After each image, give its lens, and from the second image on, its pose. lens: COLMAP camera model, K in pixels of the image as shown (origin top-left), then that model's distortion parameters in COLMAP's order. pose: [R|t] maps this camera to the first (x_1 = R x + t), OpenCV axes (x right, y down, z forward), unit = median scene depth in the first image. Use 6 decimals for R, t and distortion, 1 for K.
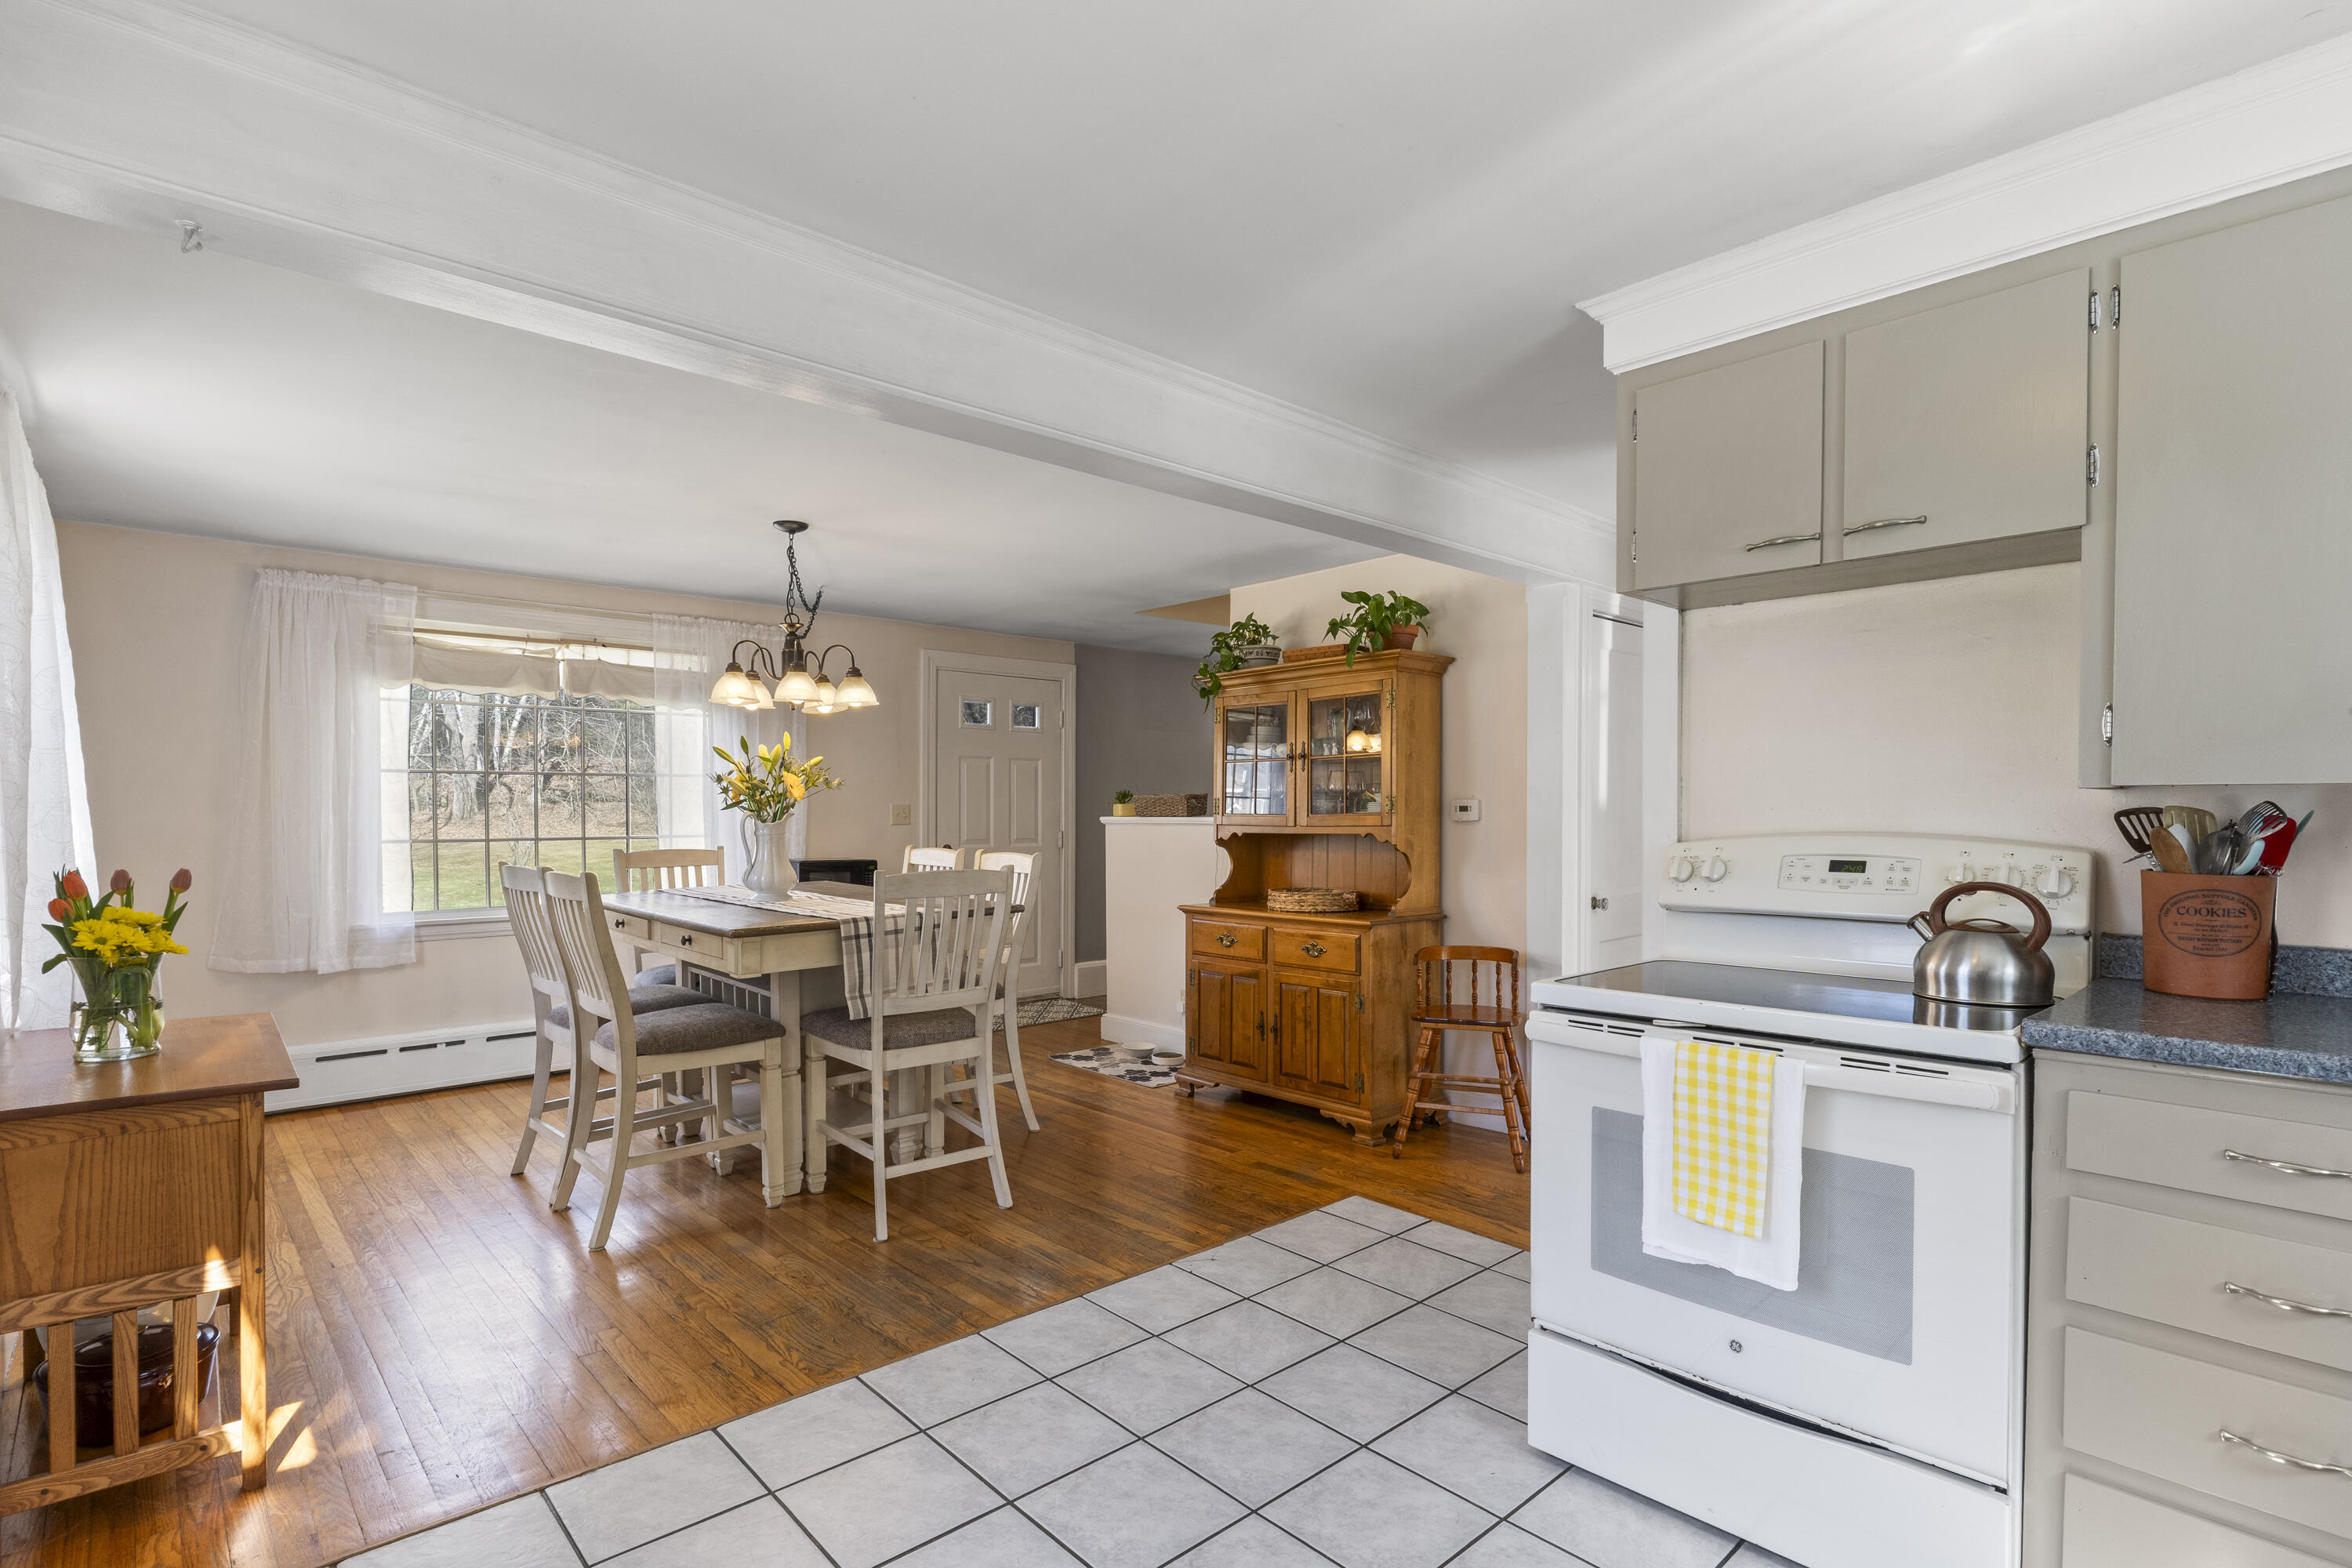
lens RADIAL K [[1139.1, 0, 1172.2], [0, 1139.1, 827.3], [0, 0, 1]] dist [-0.003931, -0.000028]
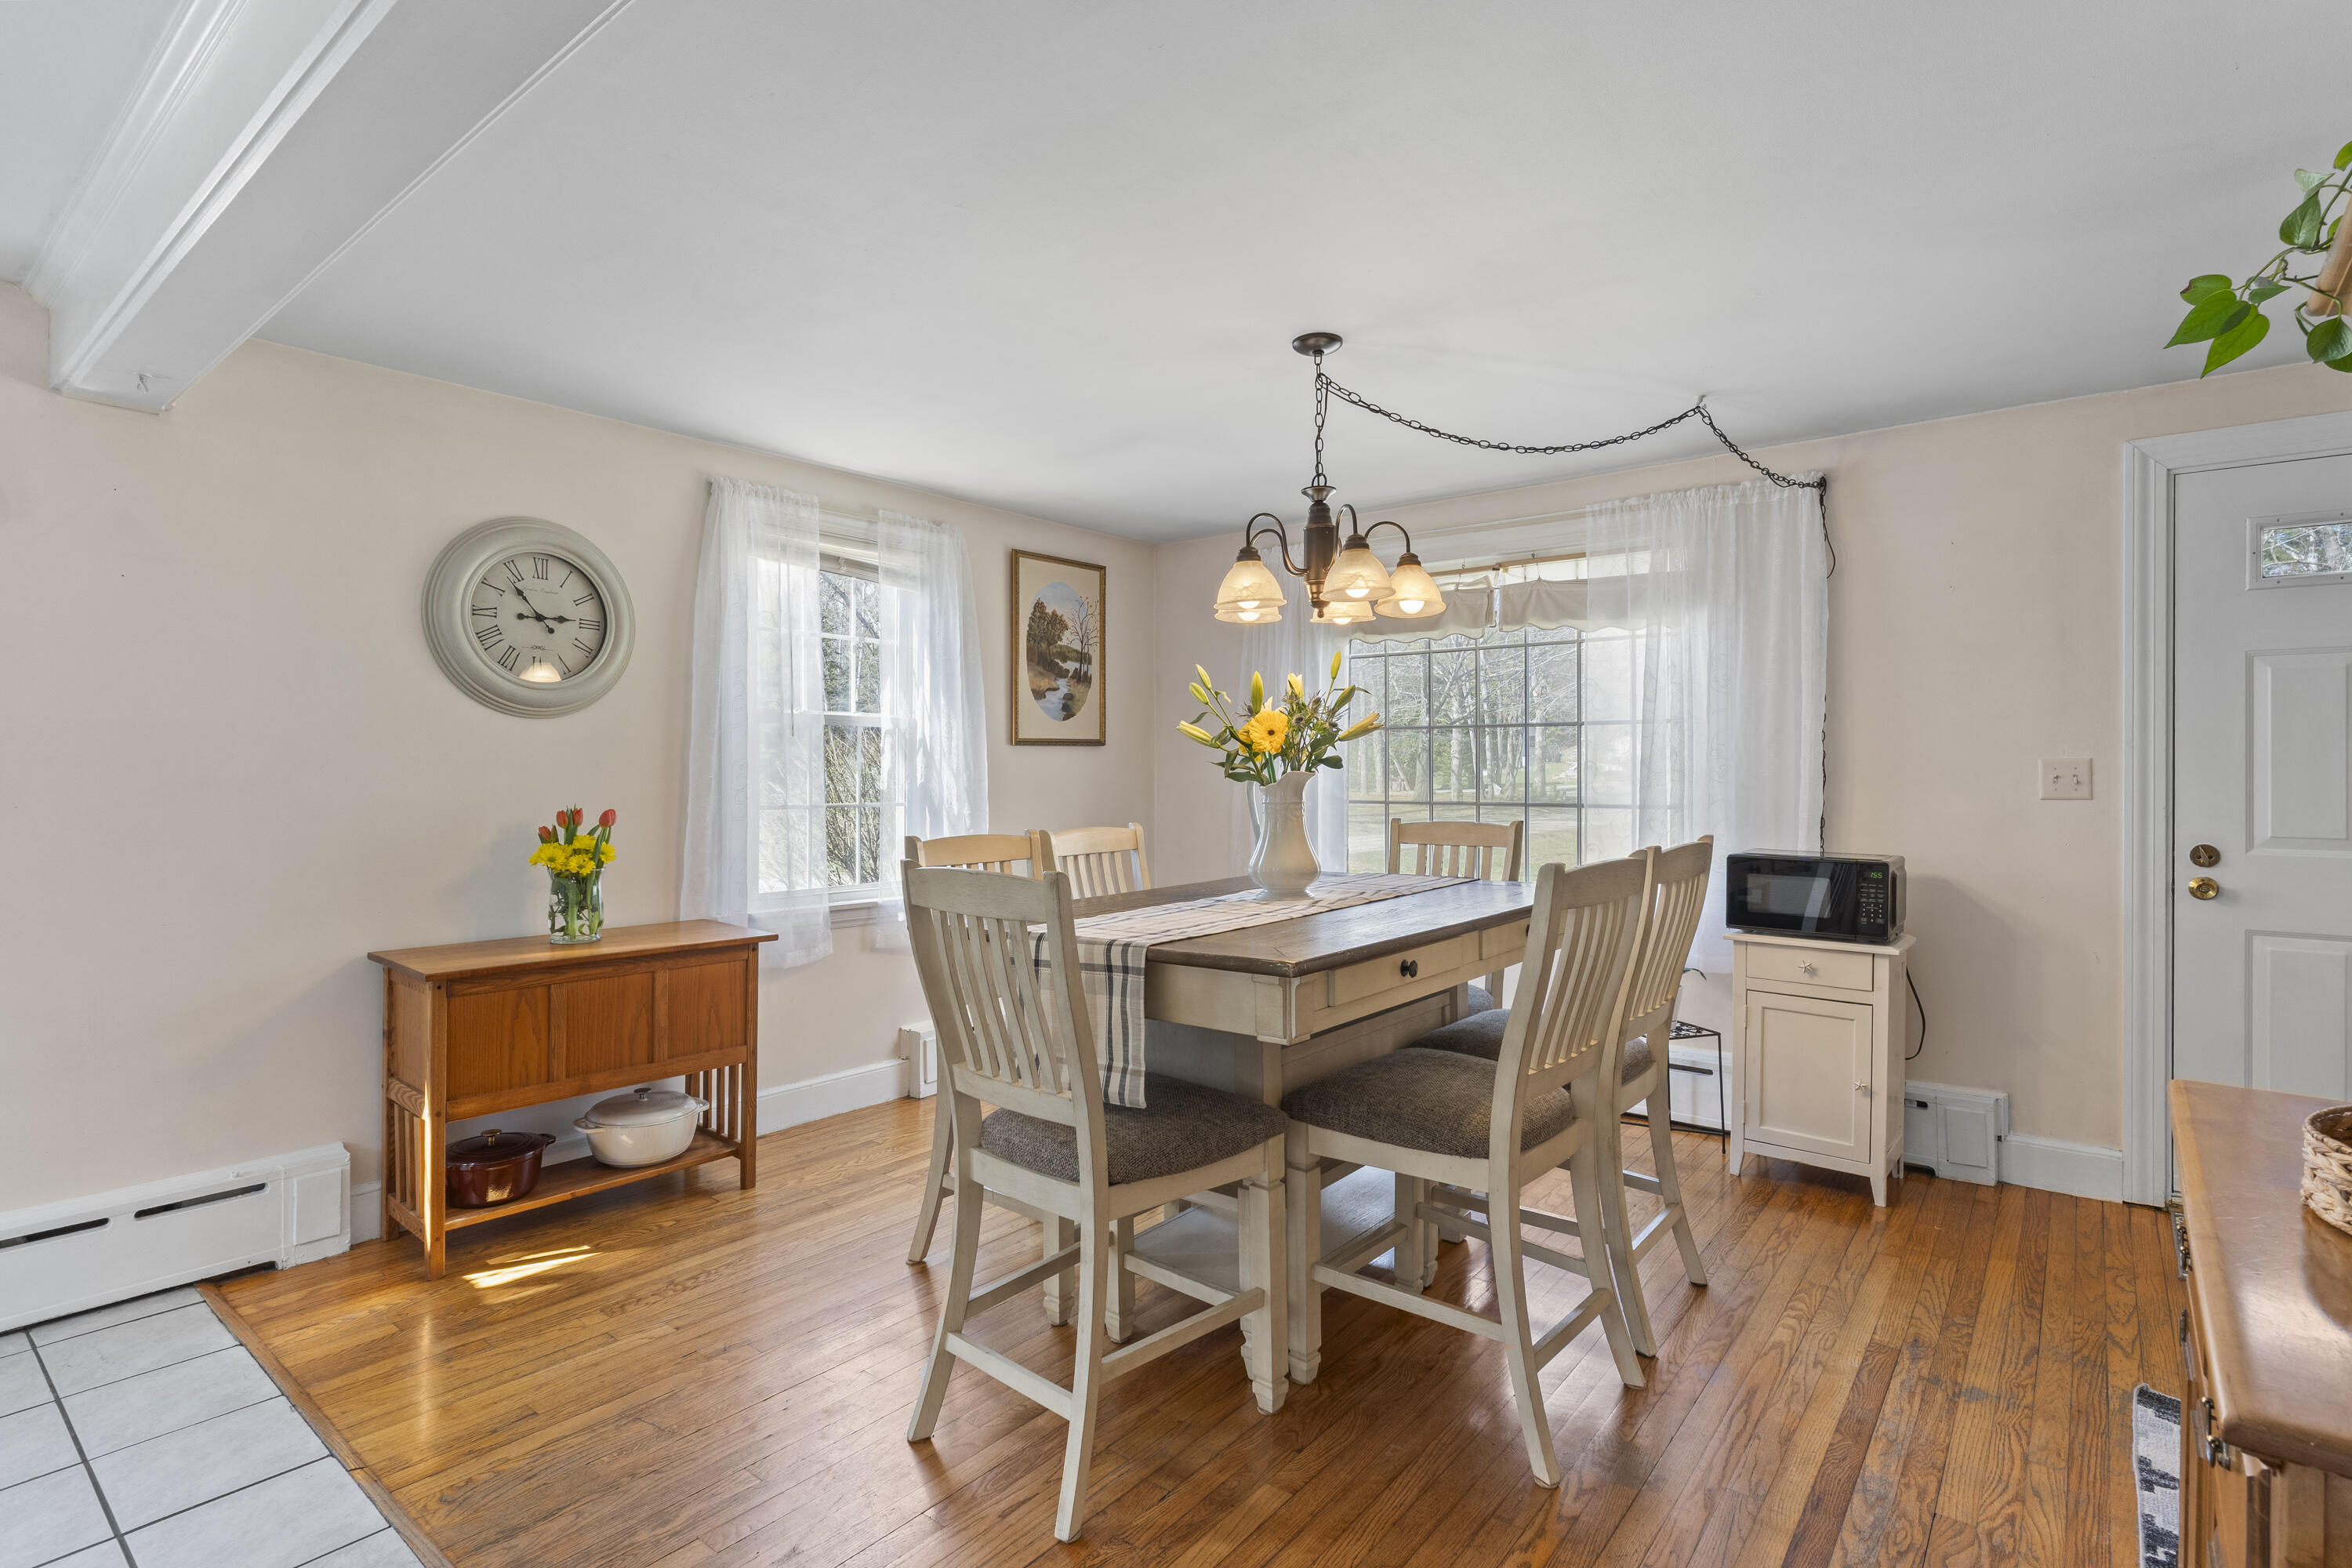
lens RADIAL K [[1151.1, 0, 1179.4], [0, 1151.1, 767.5], [0, 0, 1]] dist [-0.000806, -0.000327]
pose [[0.151863, -0.002168, -0.988399, 0.301259], [-0.017649, 0.999832, -0.004904, -0.010225], [0.988244, 0.018189, 0.151800, 0.767654]]
